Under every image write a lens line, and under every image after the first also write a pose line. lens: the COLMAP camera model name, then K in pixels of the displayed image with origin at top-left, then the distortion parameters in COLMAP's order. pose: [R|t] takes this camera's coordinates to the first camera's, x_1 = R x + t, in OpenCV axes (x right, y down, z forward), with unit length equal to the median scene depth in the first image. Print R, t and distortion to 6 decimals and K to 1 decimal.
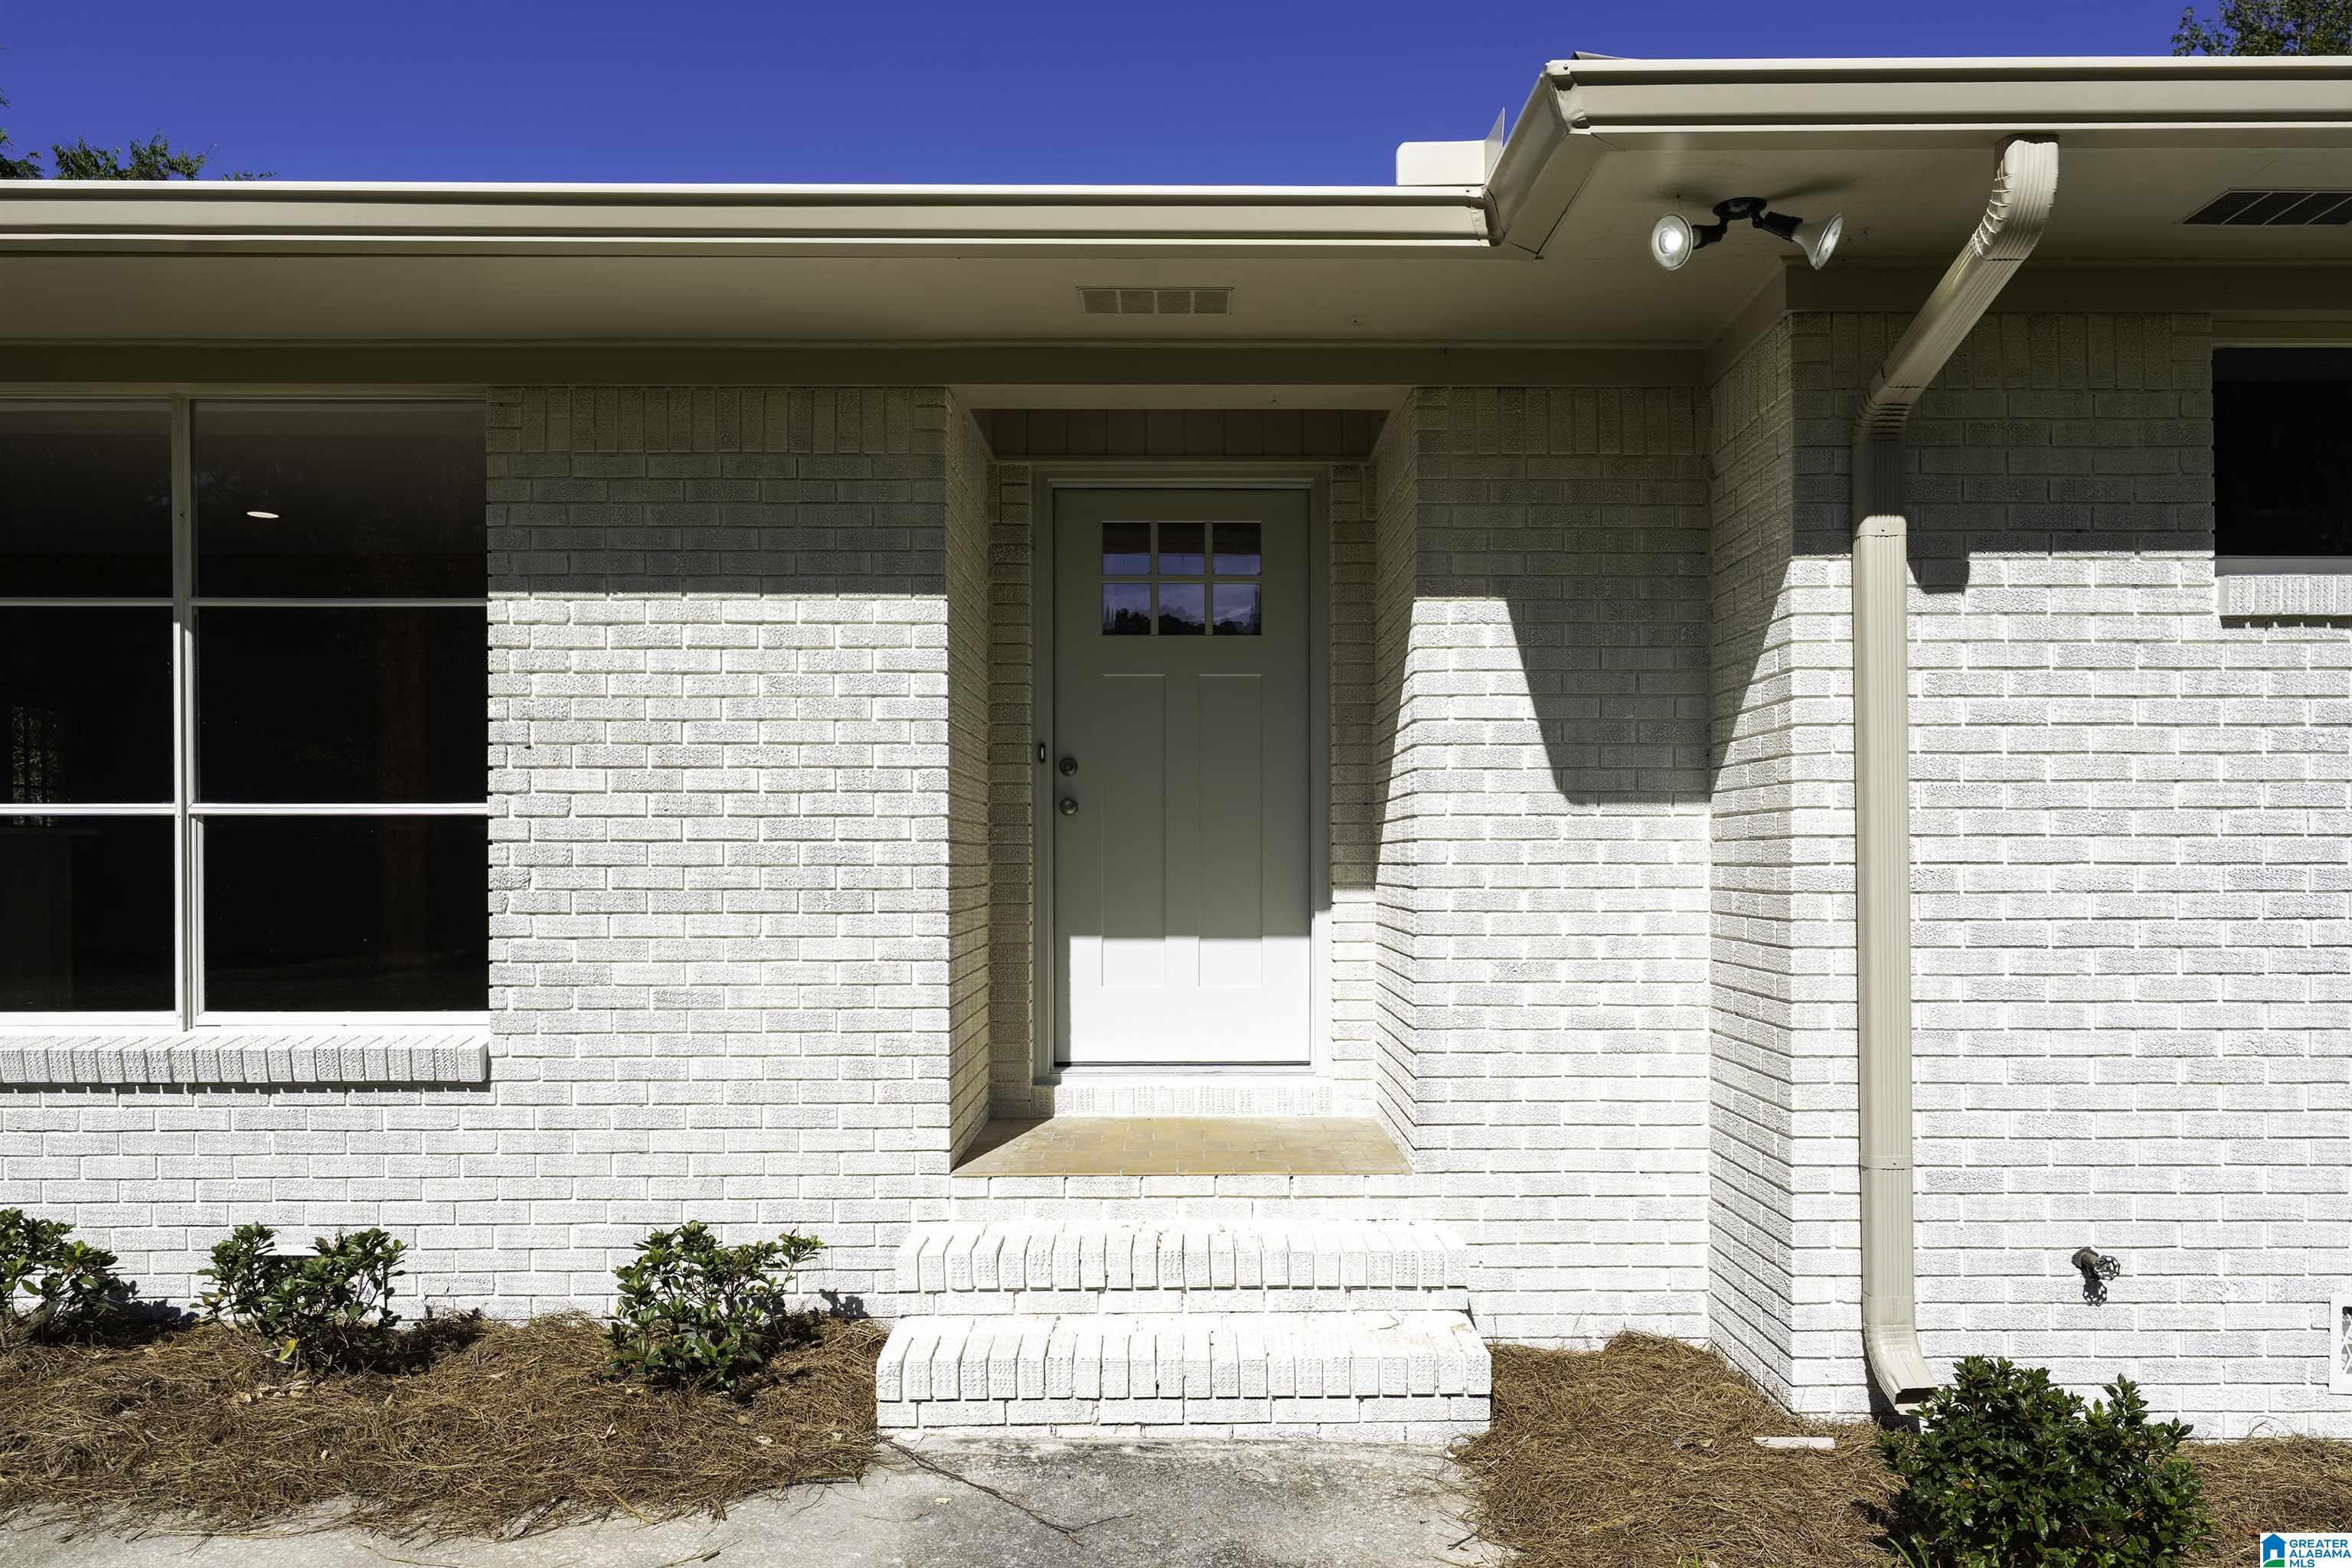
lens RADIAL K [[1706.3, 0, 1176.0], [0, 1706.3, 784.0], [0, 0, 1]] dist [0.005097, 0.005173]
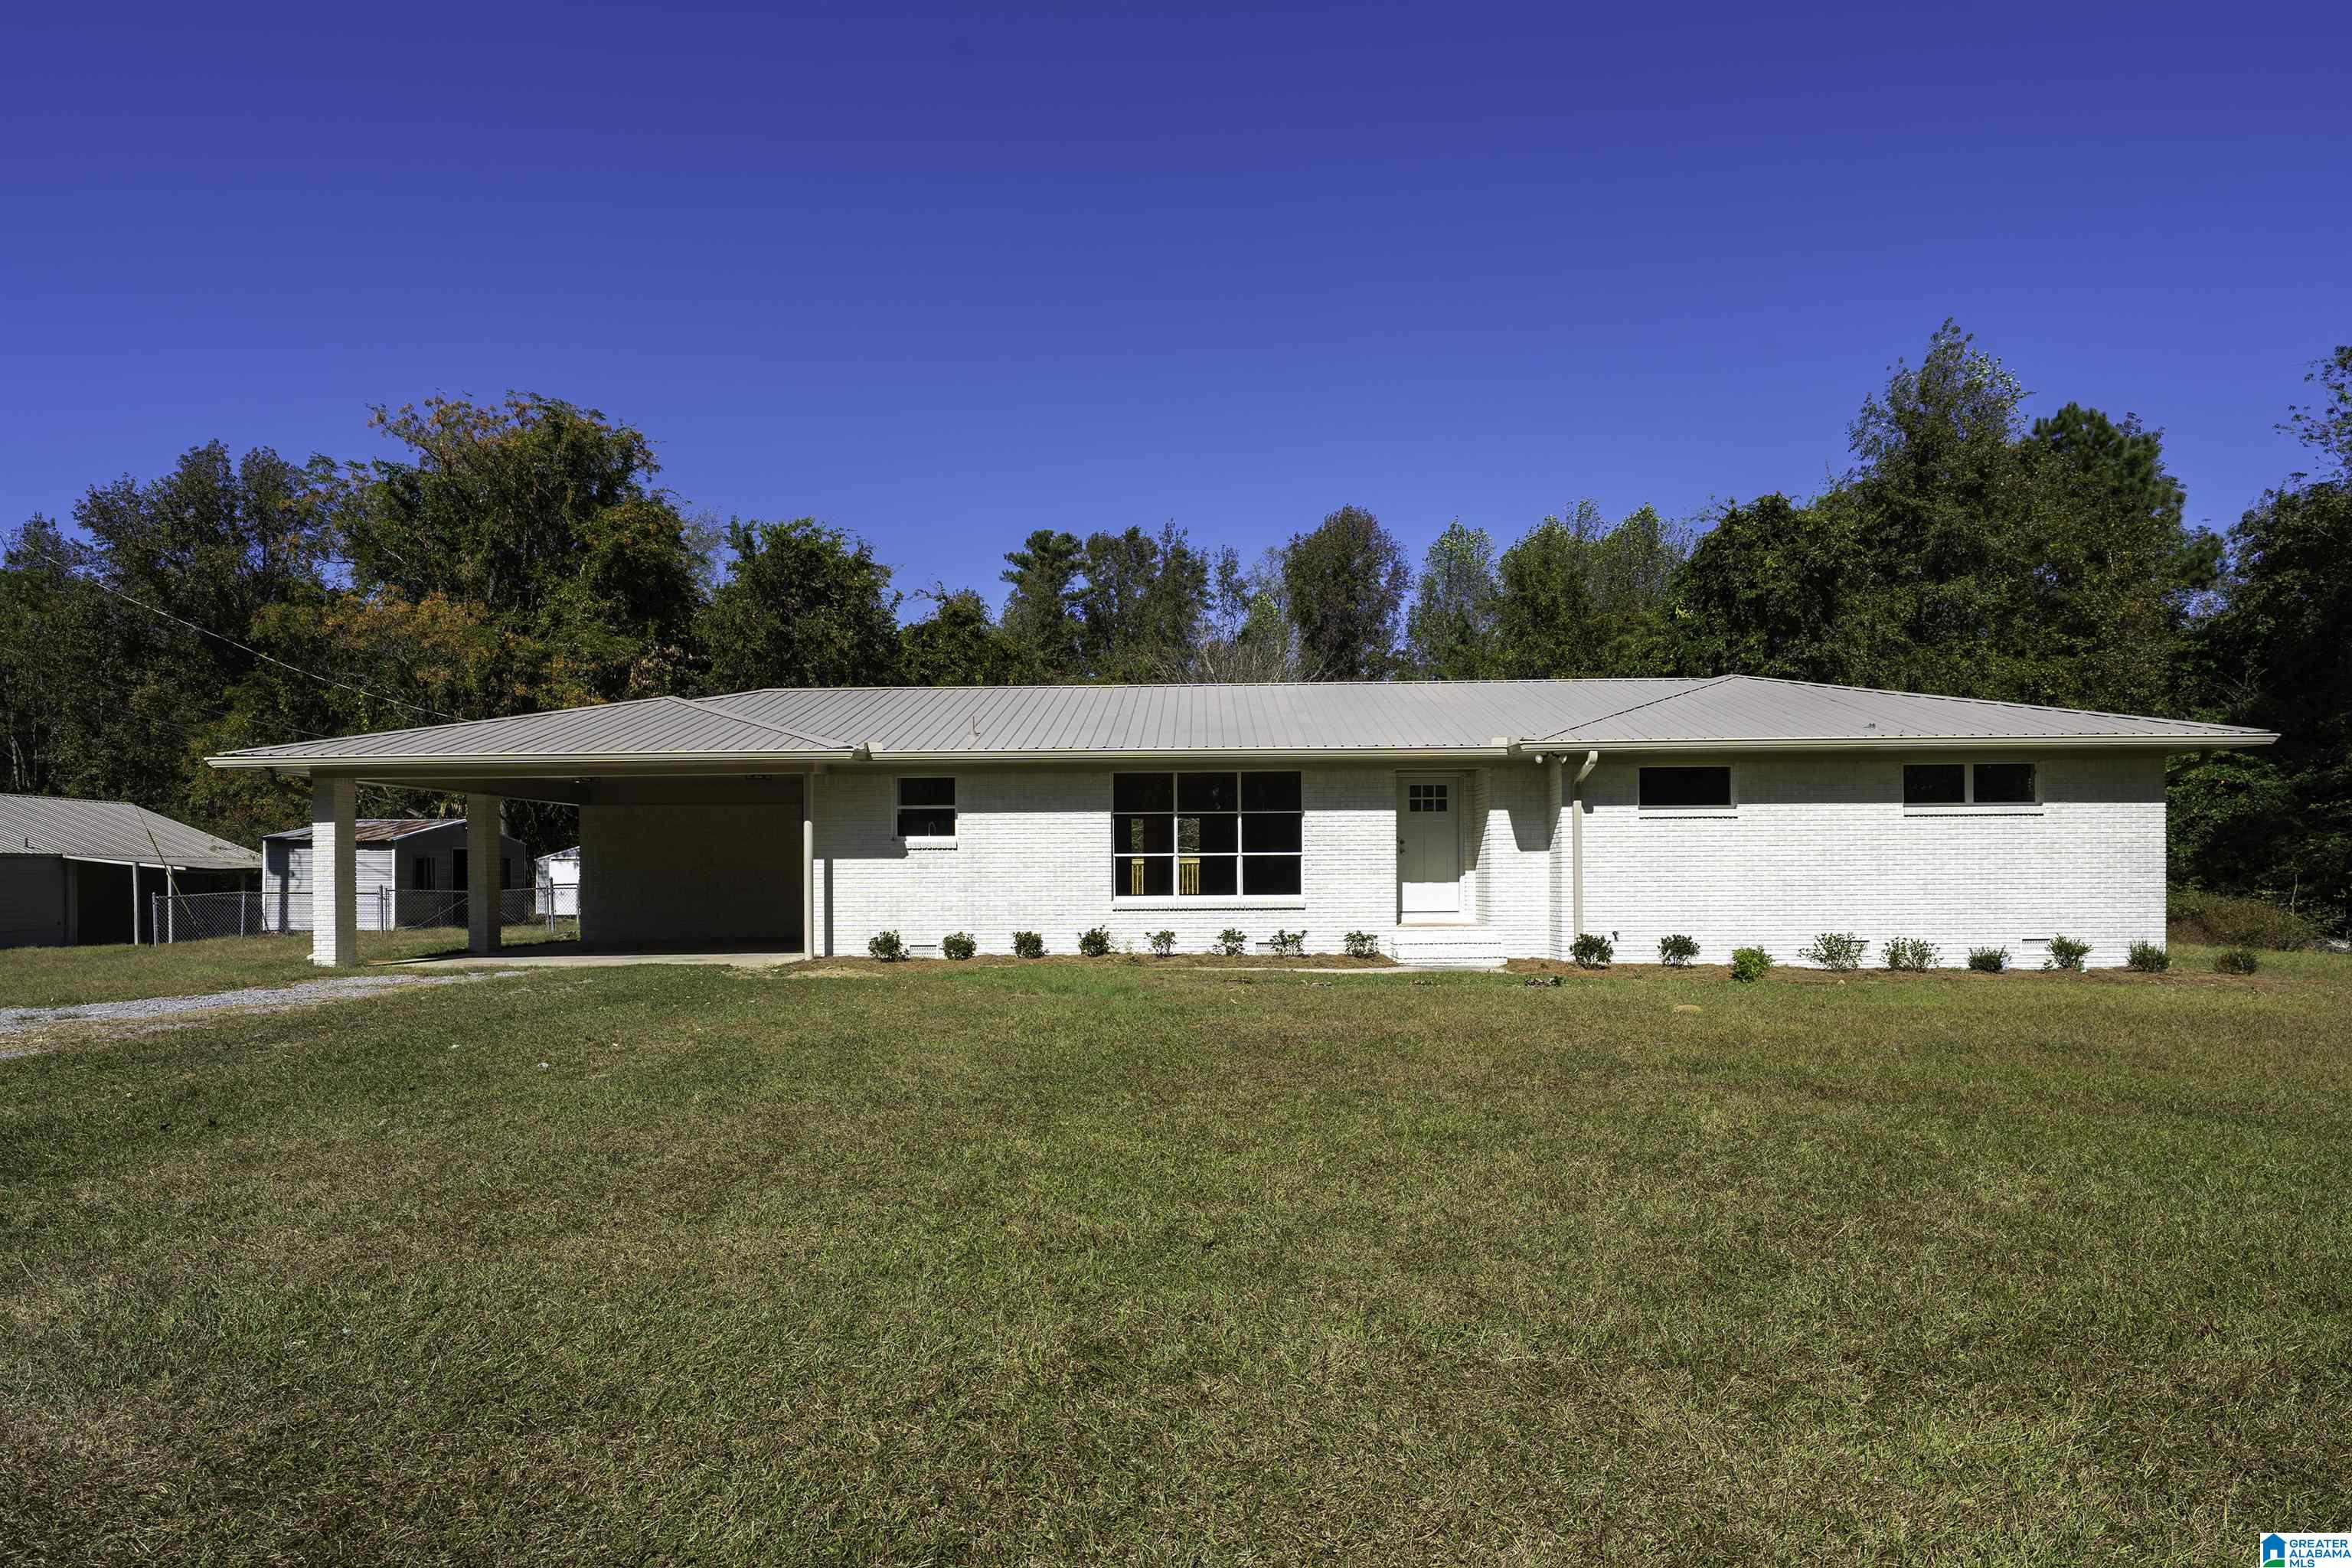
lens RADIAL K [[1212.7, 0, 1176.1], [0, 1212.7, 795.6], [0, 0, 1]] dist [-0.002065, -0.000933]
pose [[0.999266, -0.008682, -0.037319, -0.650920], [0.007737, 0.999648, -0.025396, -0.069857], [0.037526, 0.025089, 0.998981, -2.613274]]
